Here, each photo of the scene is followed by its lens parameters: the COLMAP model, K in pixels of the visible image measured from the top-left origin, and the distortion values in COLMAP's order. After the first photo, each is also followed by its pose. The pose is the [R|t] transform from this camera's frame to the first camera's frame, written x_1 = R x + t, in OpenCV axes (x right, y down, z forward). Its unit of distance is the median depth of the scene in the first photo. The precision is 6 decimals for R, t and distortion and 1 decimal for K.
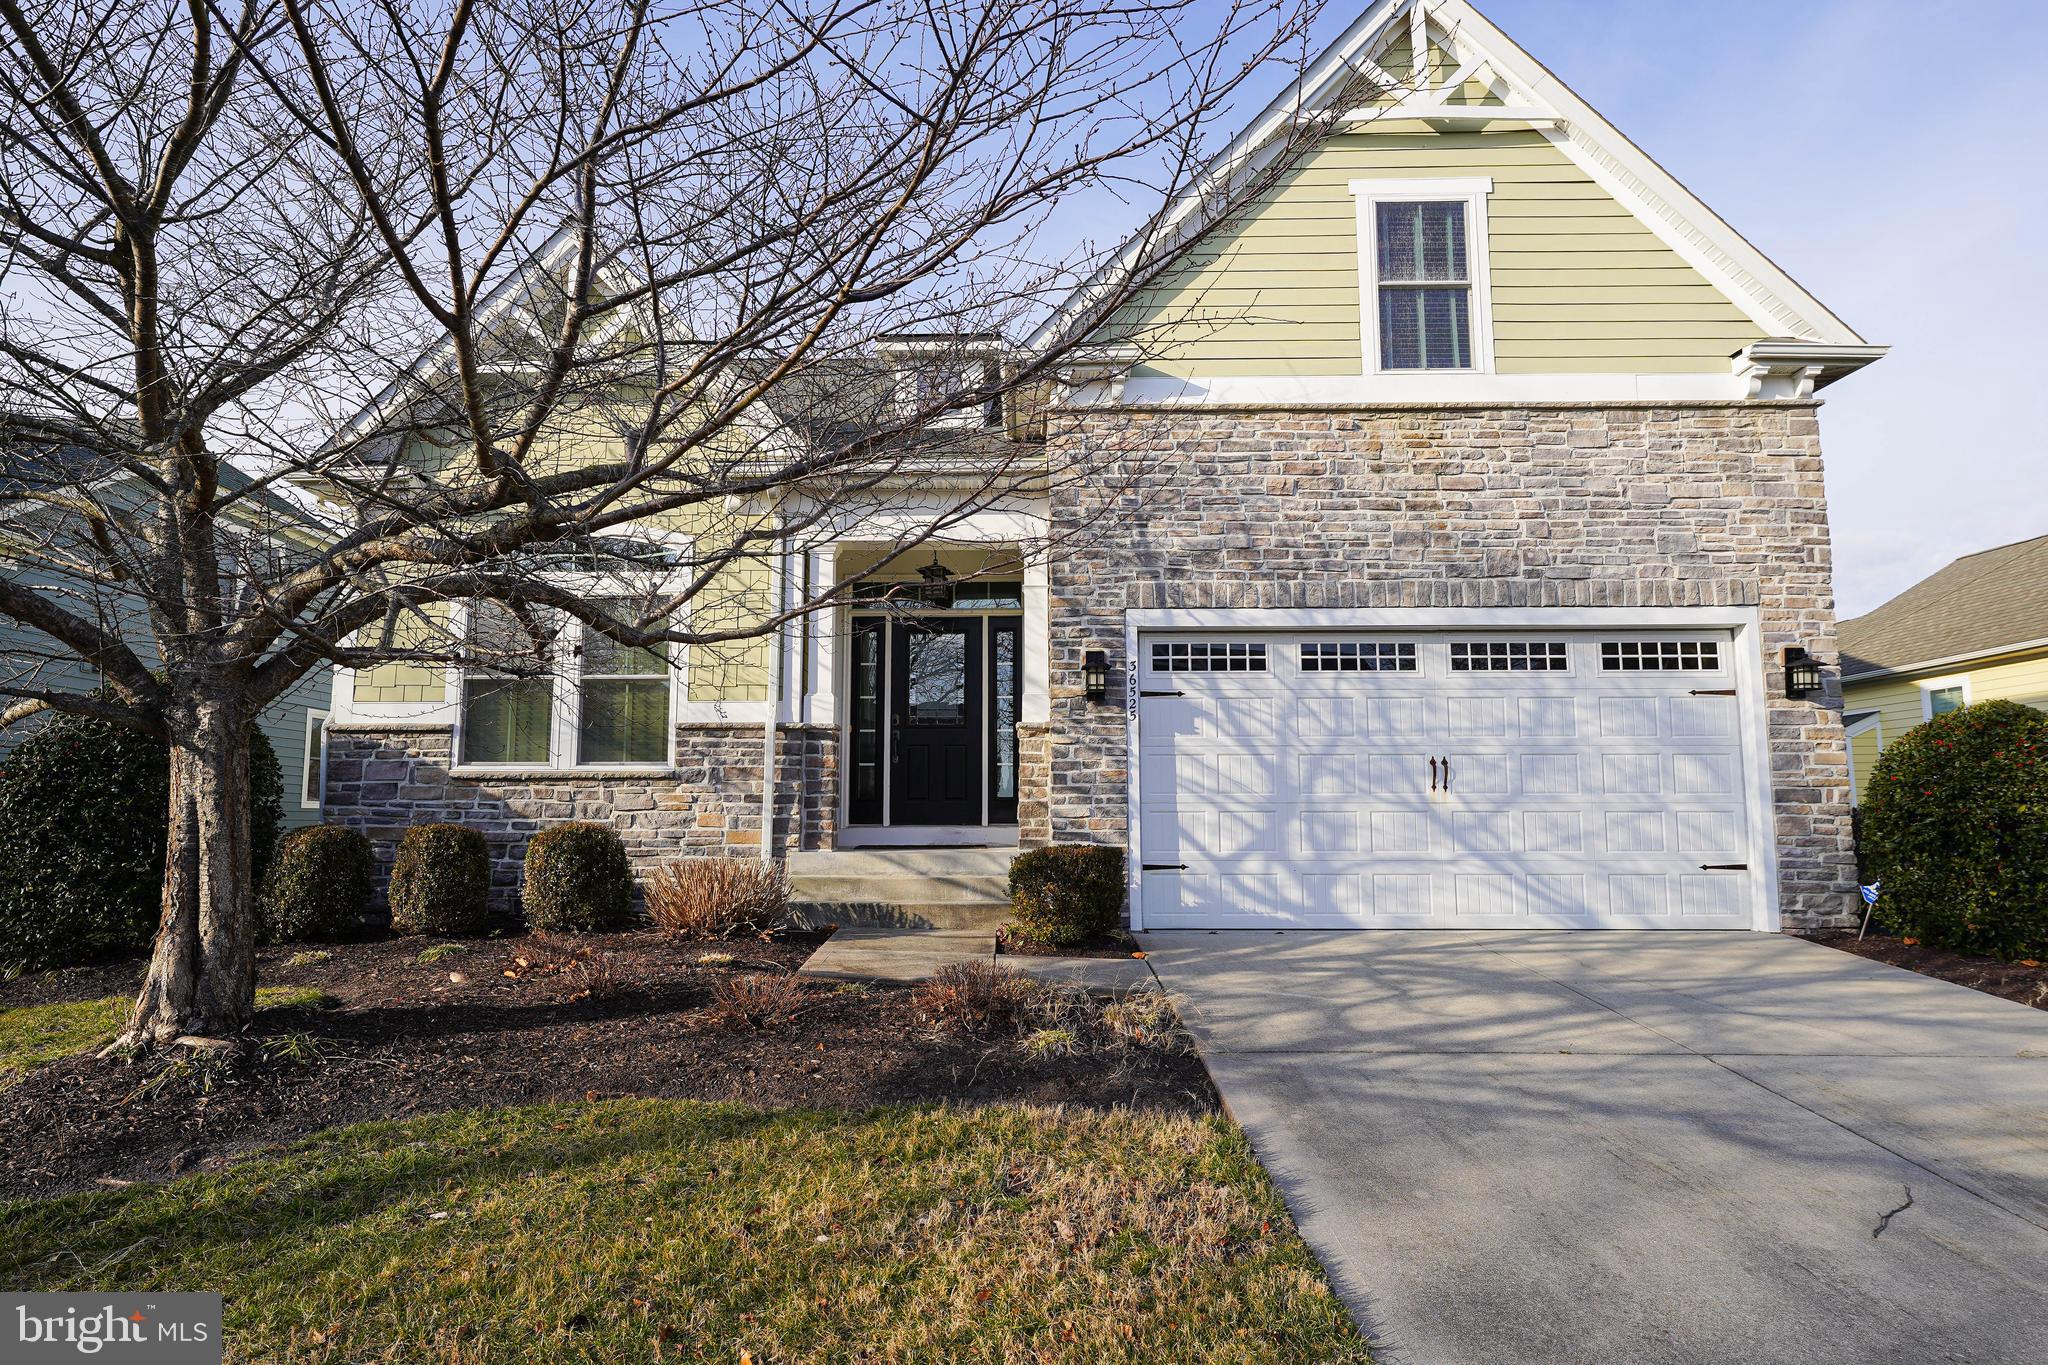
lens RADIAL K [[1182.2, 0, 1023.7], [0, 1182.2, 683.0], [0, 0, 1]] dist [-0.000245, 0.000152]
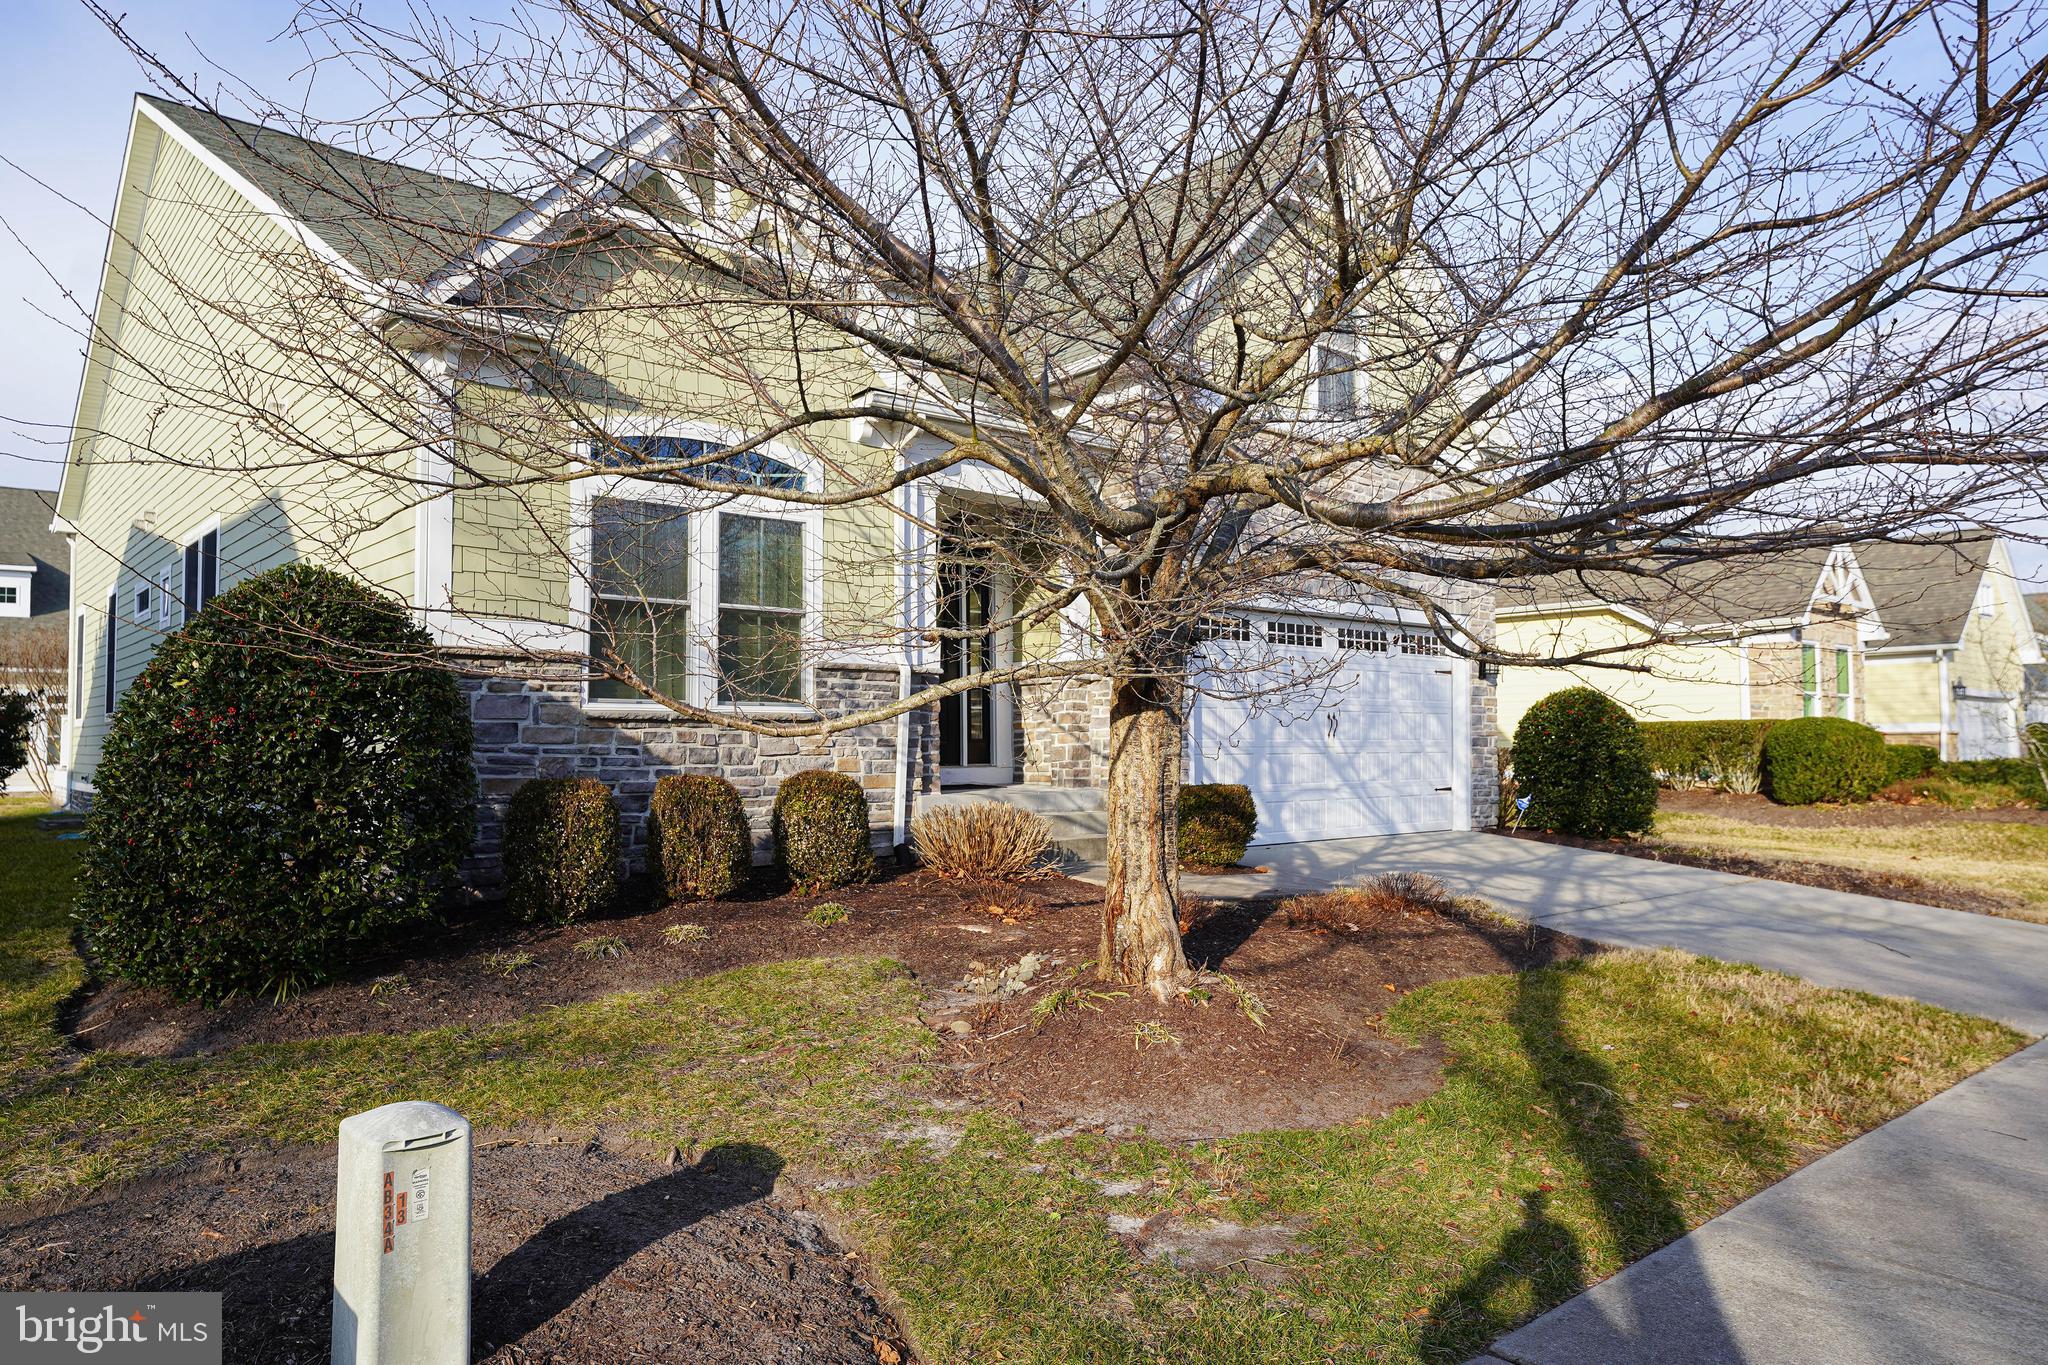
lens RADIAL K [[1312.3, 0, 1023.9], [0, 1312.3, 683.7], [0, 0, 1]] dist [-0.001299, -0.000084]
pose [[0.746702, 0.030346, 0.664466, -0.865416], [-0.074212, 0.996523, 0.037887, -0.000593], [-0.661006, -0.077601, 0.746357, 0.116850]]
